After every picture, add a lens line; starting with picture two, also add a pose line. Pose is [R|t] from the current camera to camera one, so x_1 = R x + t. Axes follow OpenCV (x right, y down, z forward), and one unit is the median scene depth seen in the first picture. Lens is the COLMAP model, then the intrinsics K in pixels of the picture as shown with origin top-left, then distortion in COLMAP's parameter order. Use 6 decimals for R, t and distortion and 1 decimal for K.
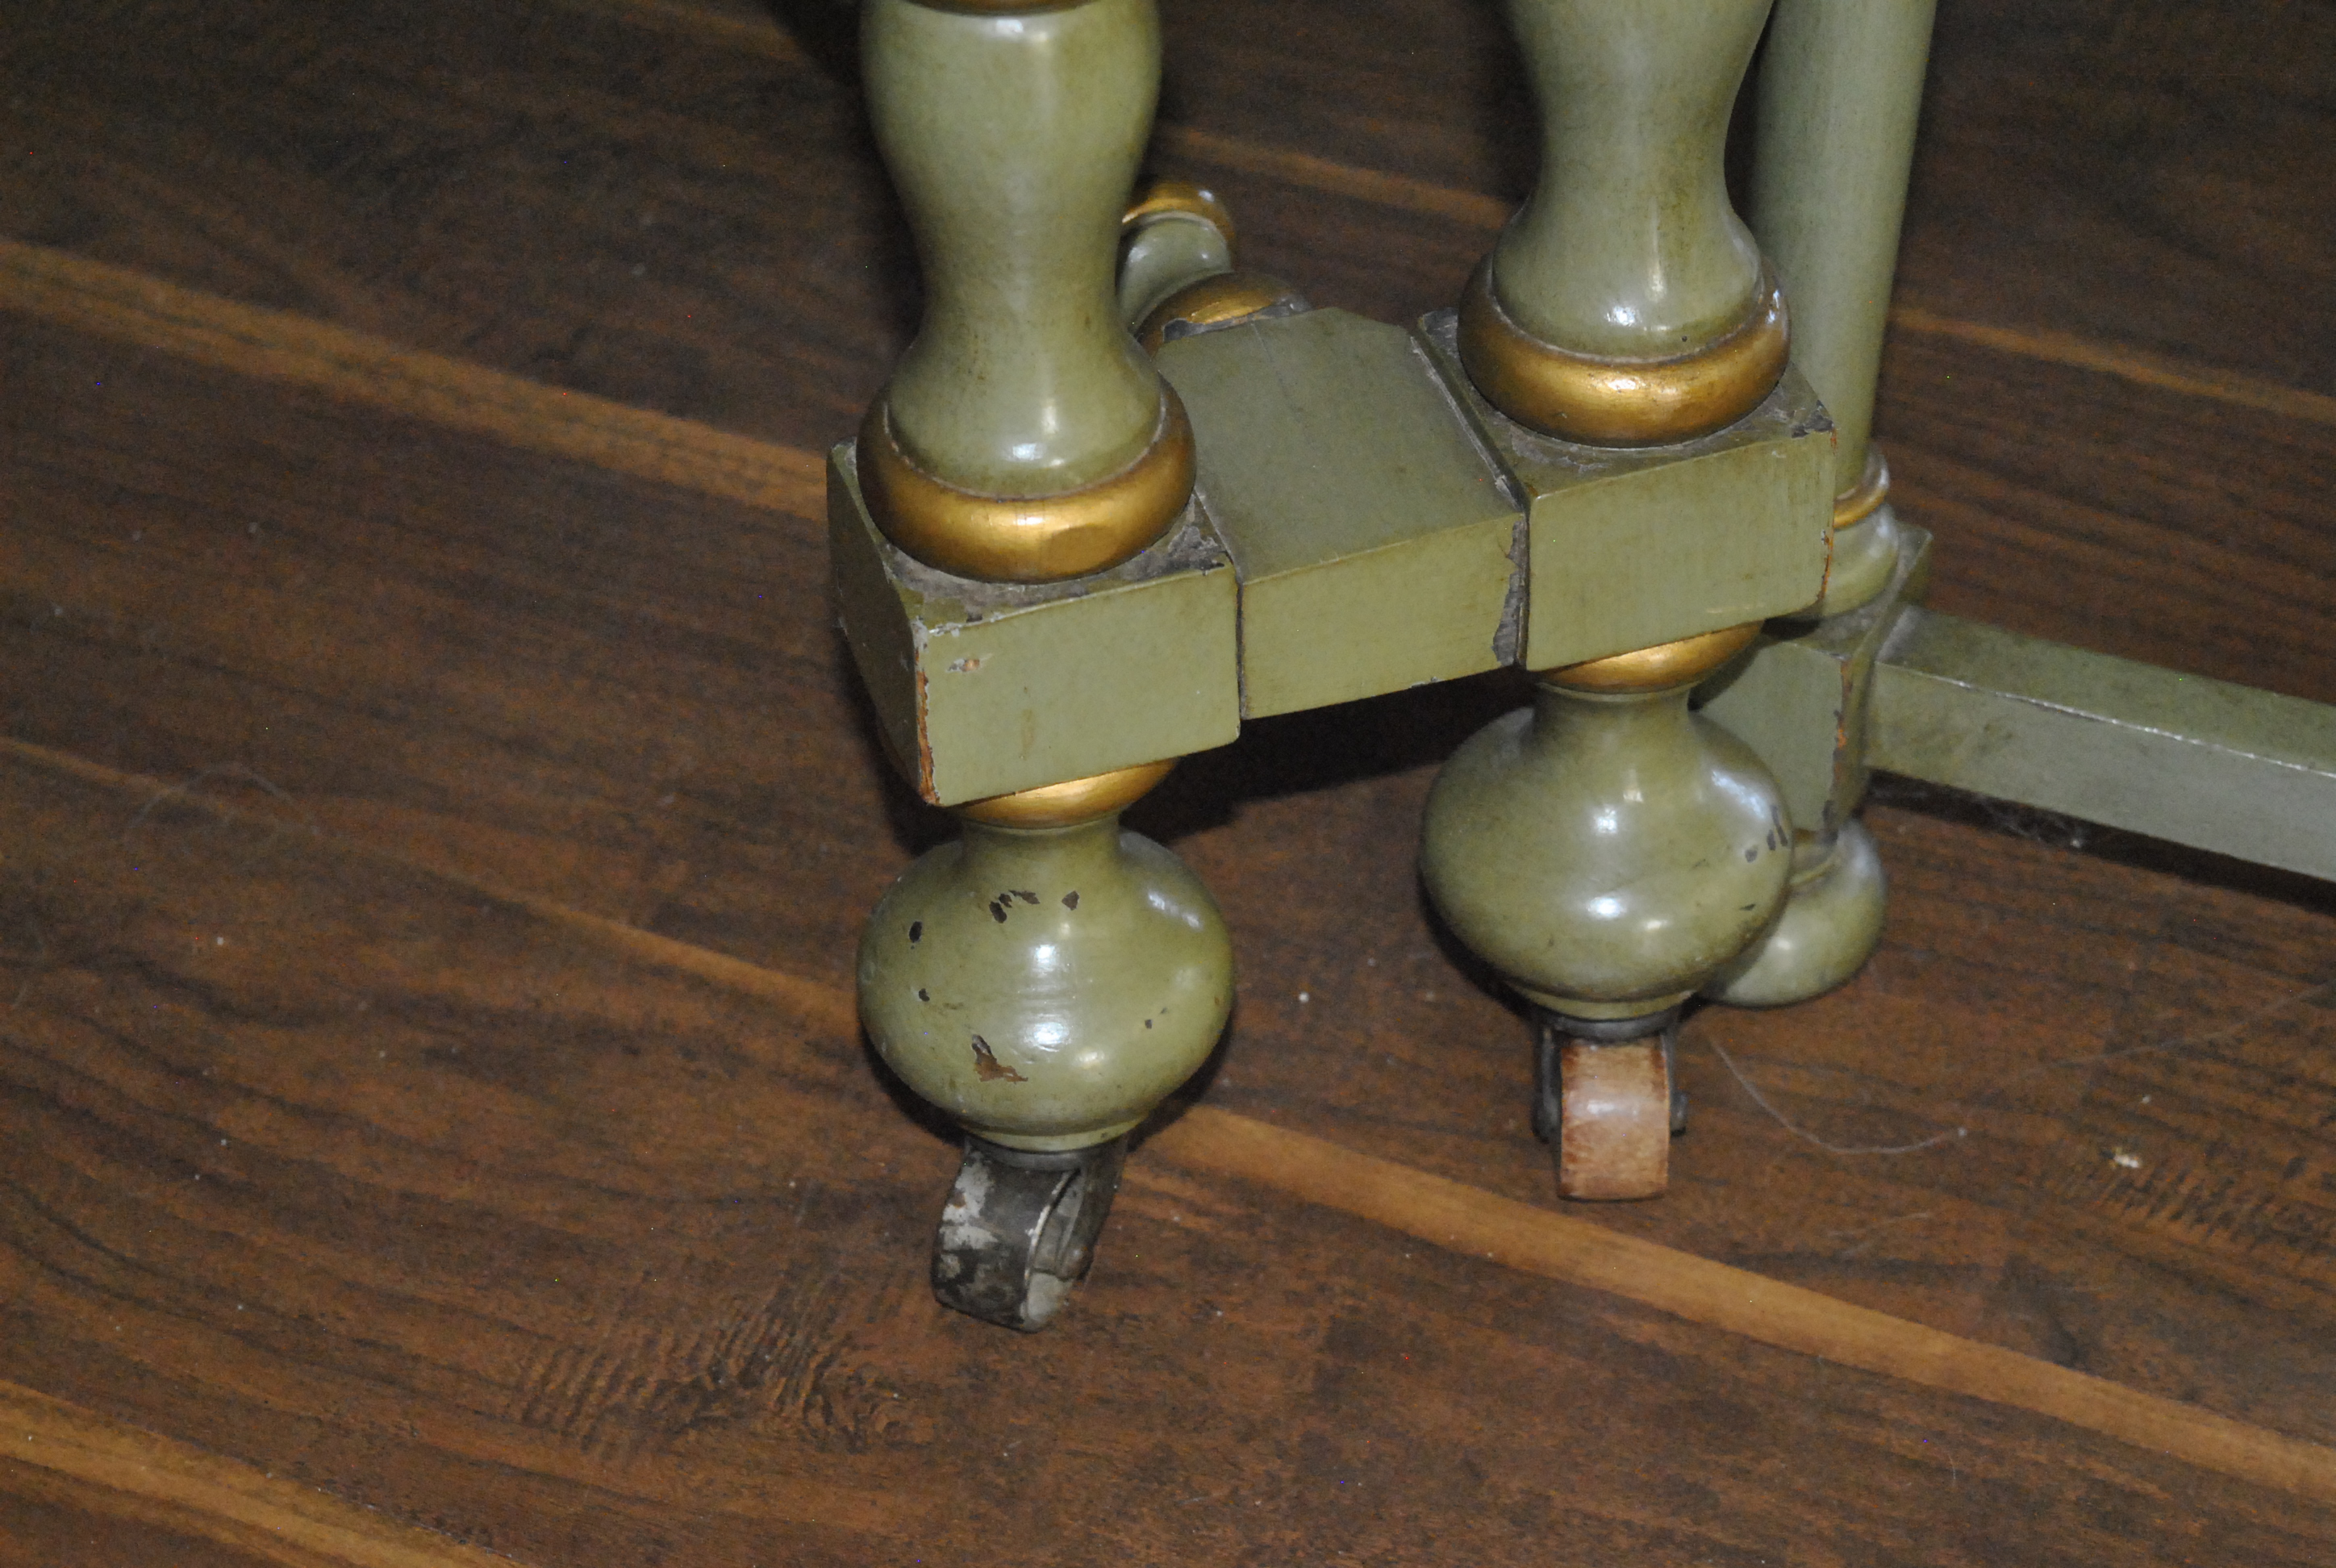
lens RADIAL K [[5187.5, 0, 1166.0], [0, 5187.5, 784.1], [0, 0, 1]] dist [0.054181, 0.000000]
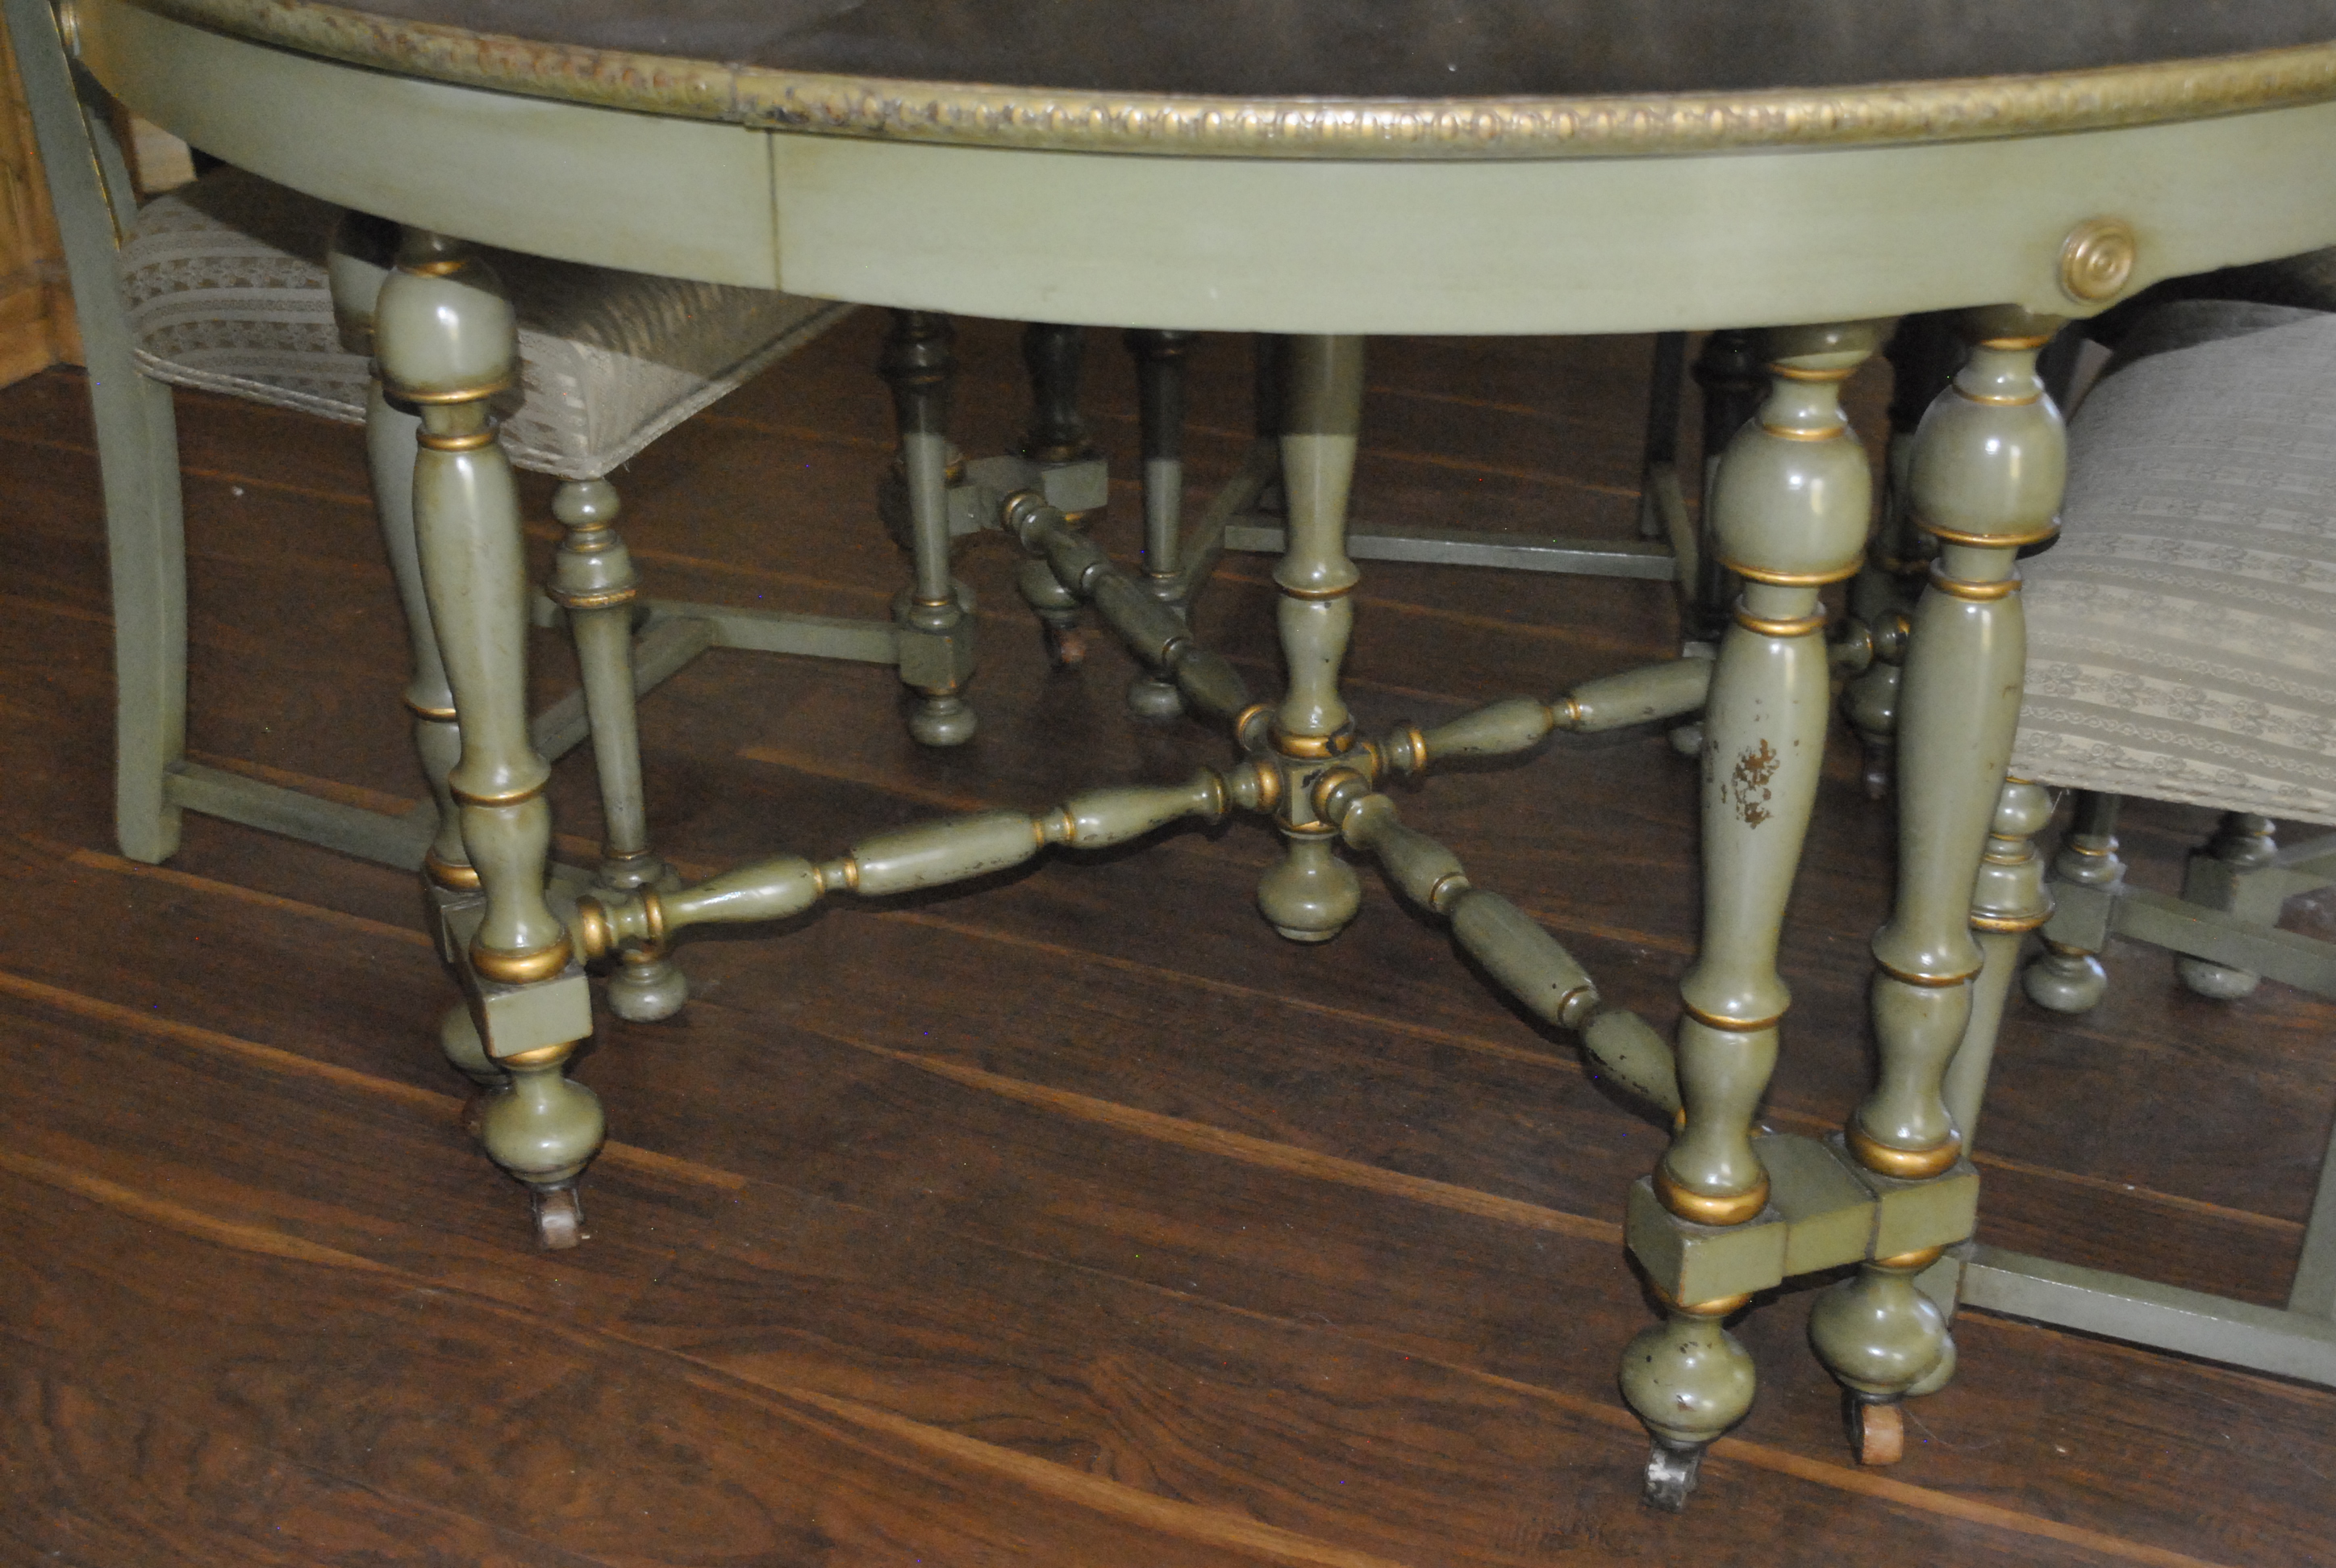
lens RADIAL K [[2975.0, 0, 1170.1], [0, 2975.0, 782.4], [0, 0, 1]] dist [-0.048556, 0.000000]
pose [[0.998829, 0.007283, 0.047819, -0.357431], [0.003493, 0.975158, -0.221484, 0.073446], [-0.048244, 0.221391, 0.973991, -0.556488]]
